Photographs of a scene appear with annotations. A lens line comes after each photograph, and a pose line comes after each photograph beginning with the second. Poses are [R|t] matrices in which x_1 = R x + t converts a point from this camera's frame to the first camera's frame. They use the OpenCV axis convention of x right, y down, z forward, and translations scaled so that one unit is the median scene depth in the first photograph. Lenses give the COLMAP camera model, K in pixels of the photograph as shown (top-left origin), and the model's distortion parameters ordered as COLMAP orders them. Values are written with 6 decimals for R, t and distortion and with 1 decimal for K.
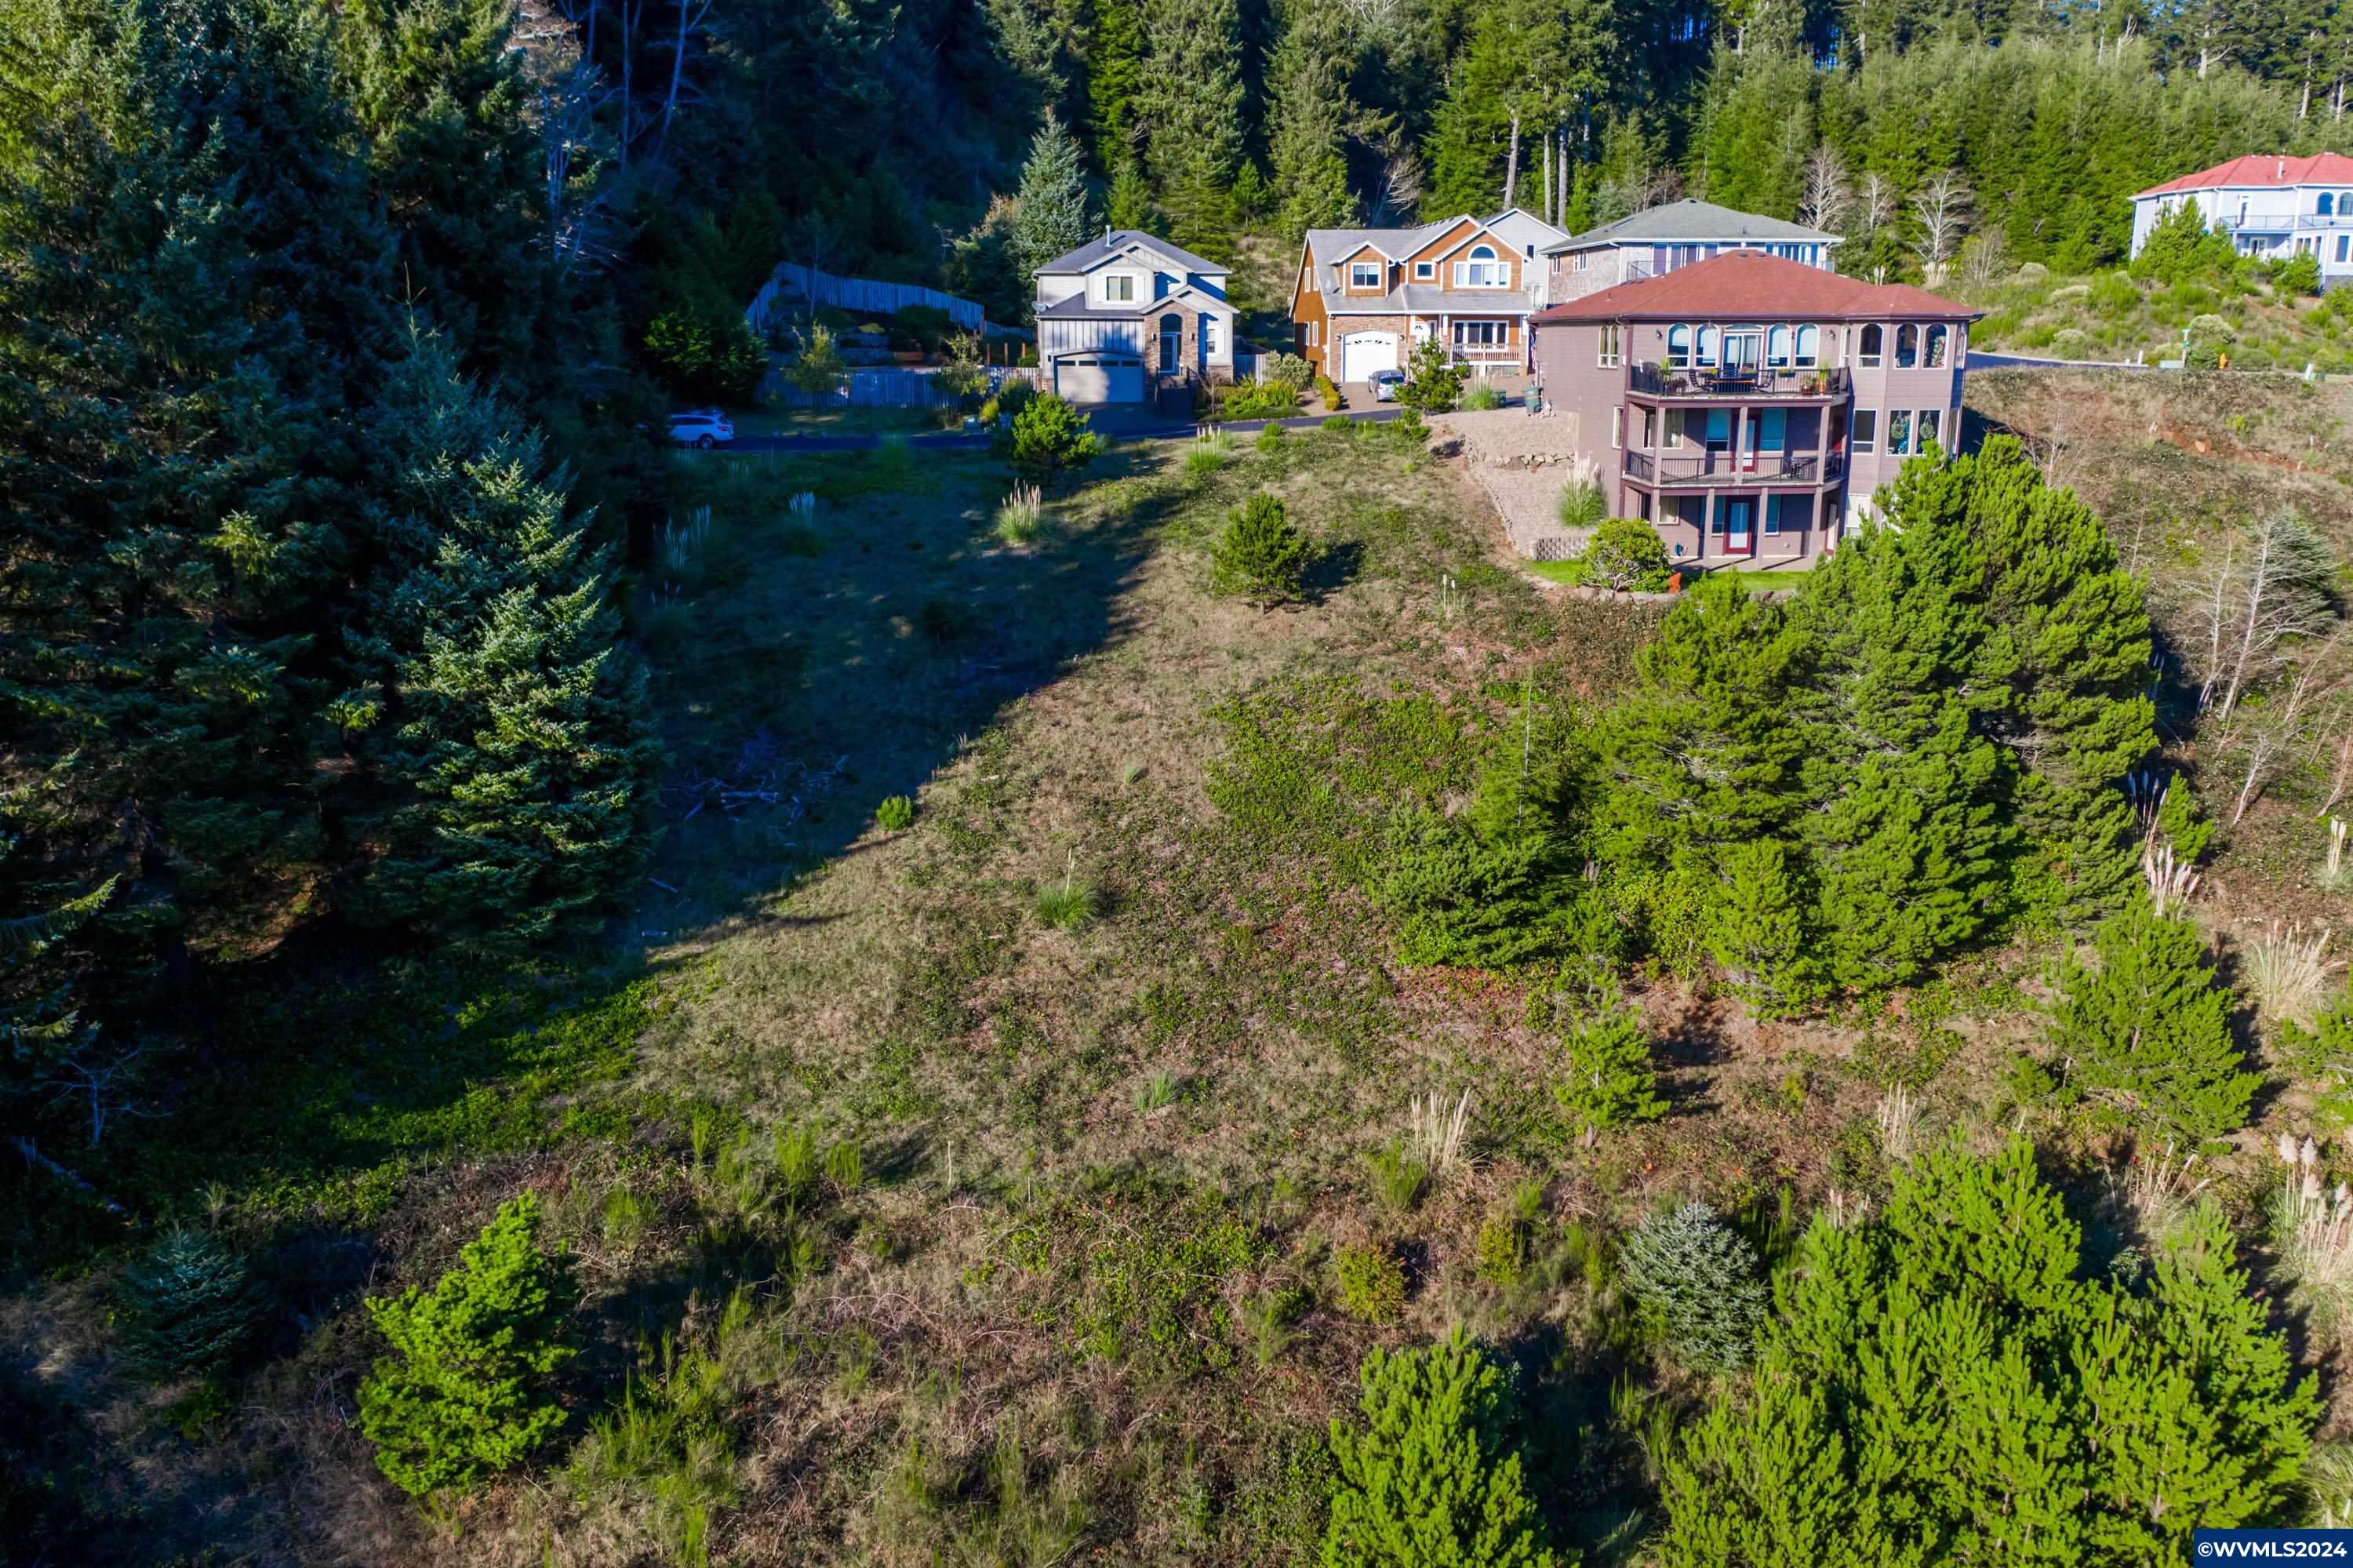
lens RADIAL K [[1864.4, 0, 1180.7], [0, 1864.4, 778.5], [0, 0, 1]] dist [-0.019236, 0.005781]
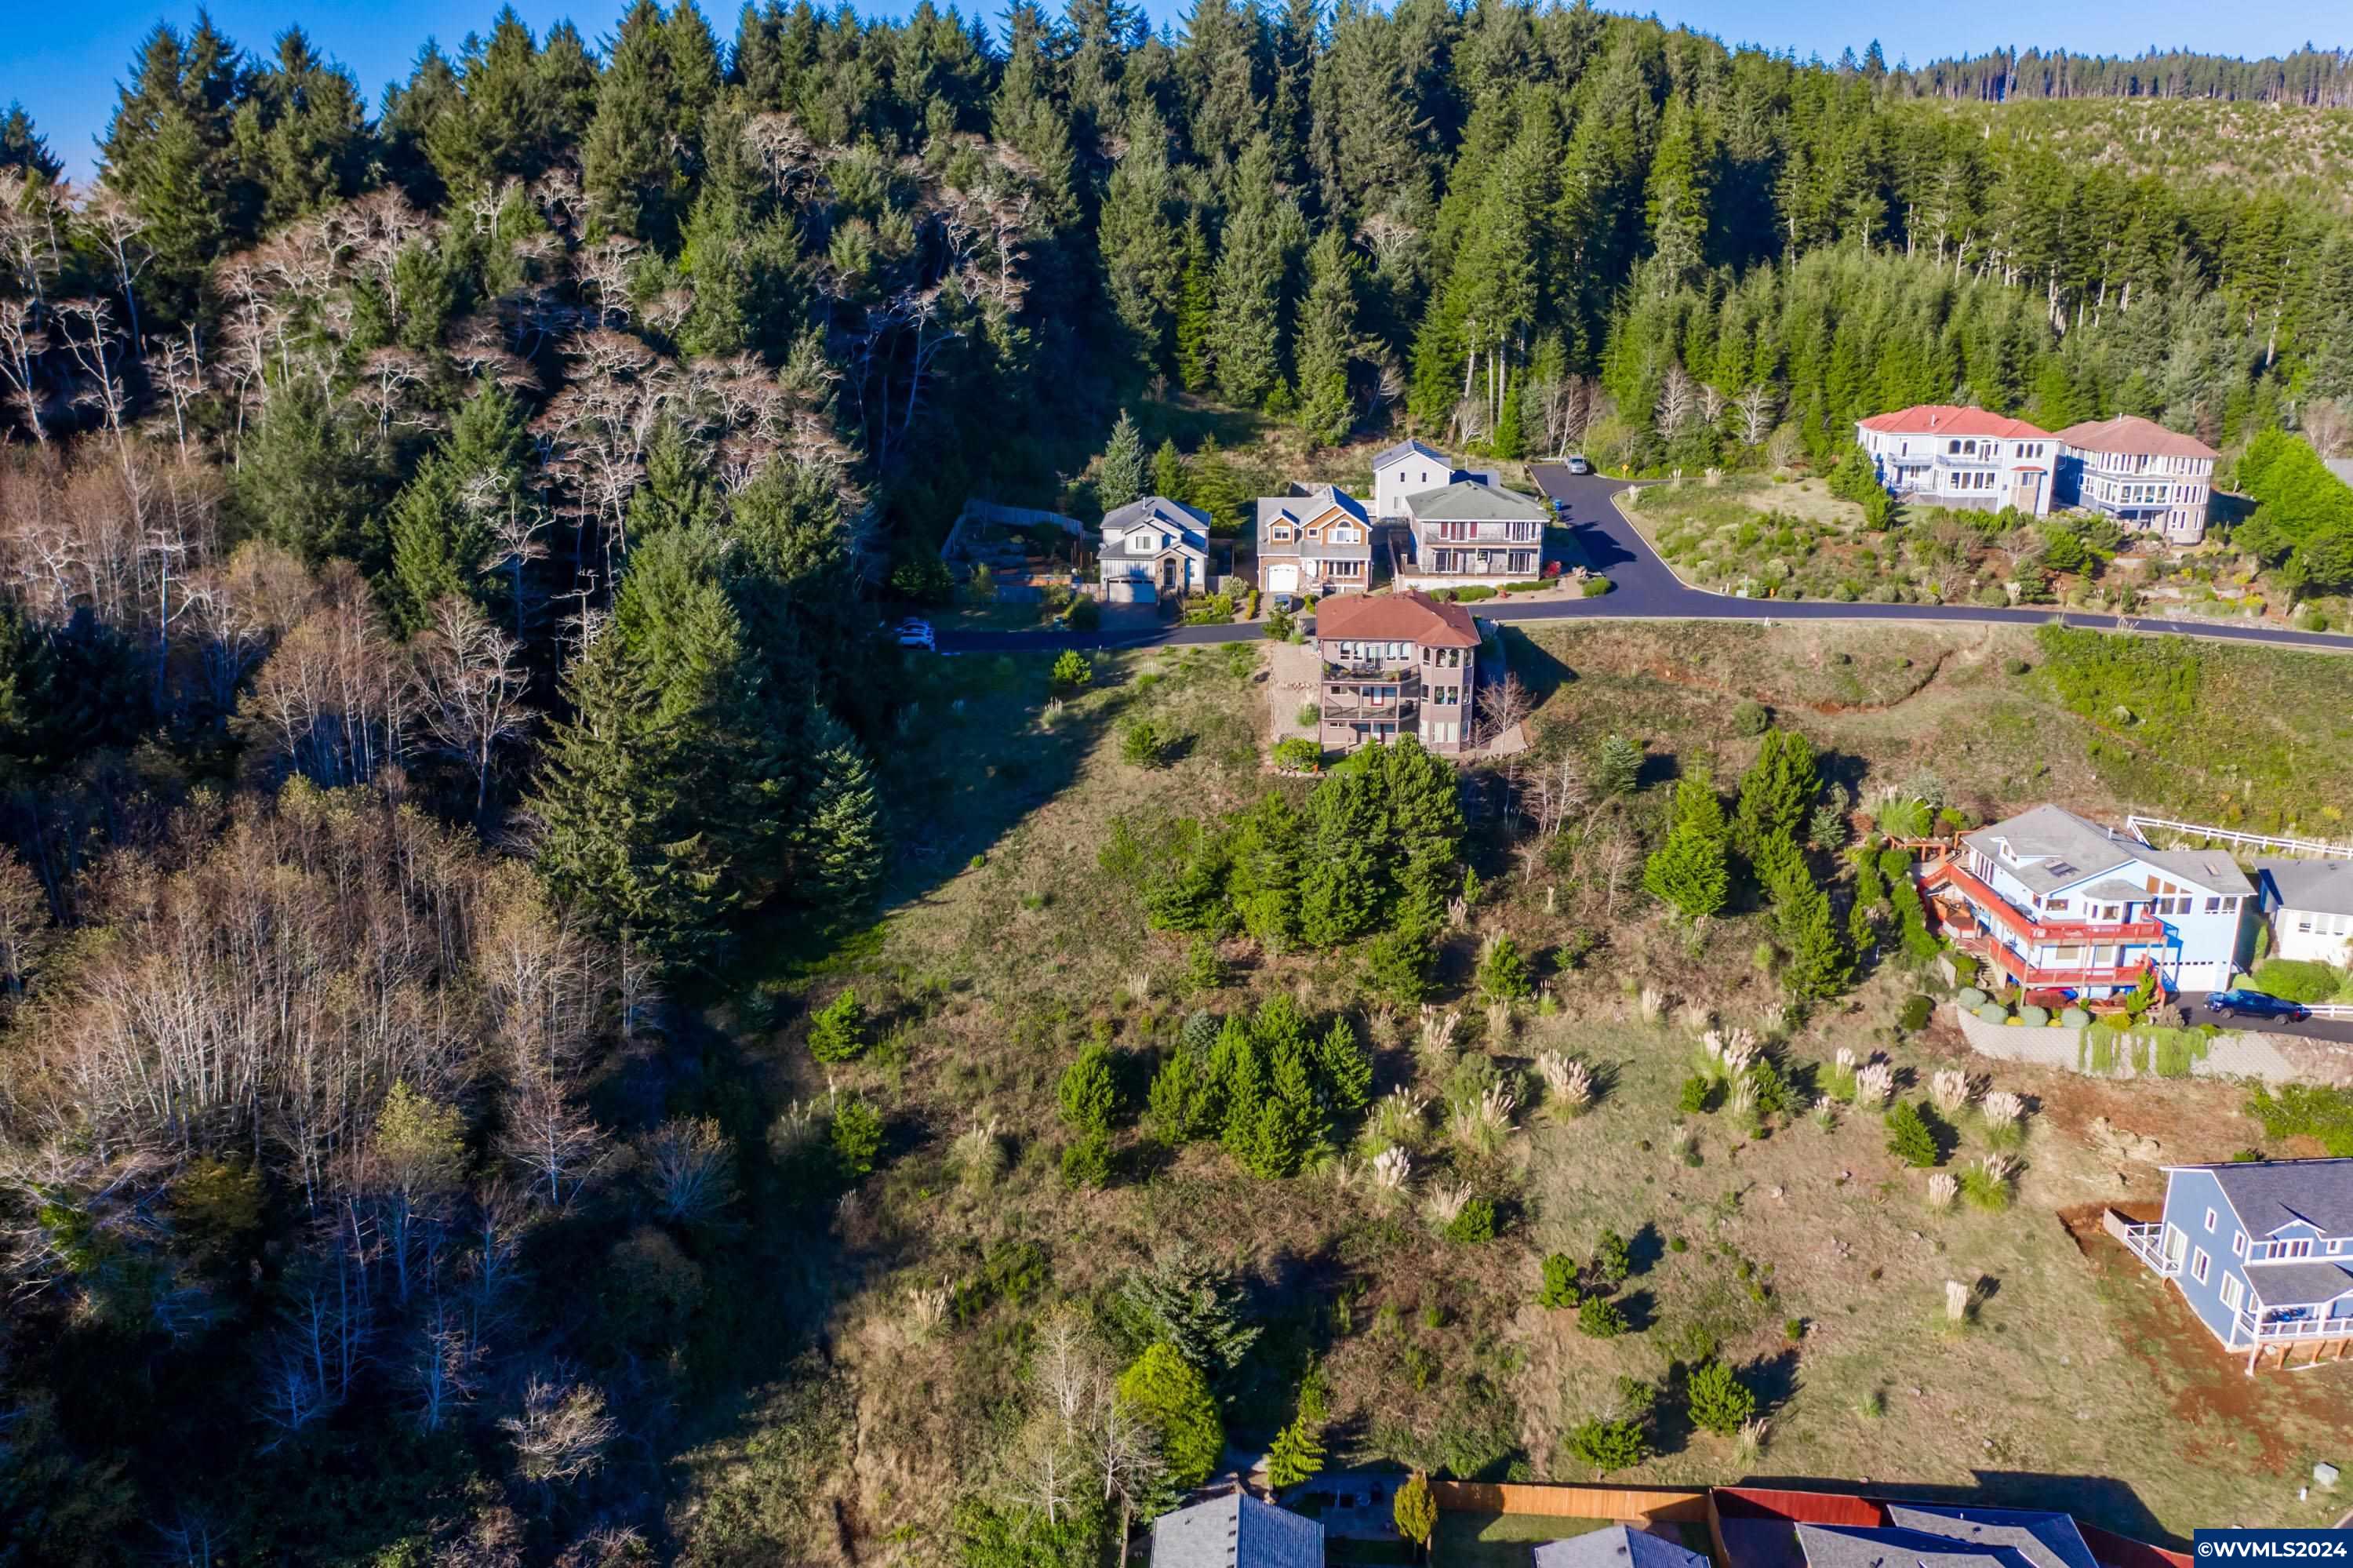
lens RADIAL K [[1864.4, 0, 1180.7], [0, 1864.4, 778.5], [0, 0, 1]] dist [-0.019236, 0.005781]
pose [[0.991825, 0.039646, -0.121287, 0.442307], [-0.032773, 0.997770, 0.058142, -0.257627], [0.123322, -0.053691, 0.990913, -1.563418]]
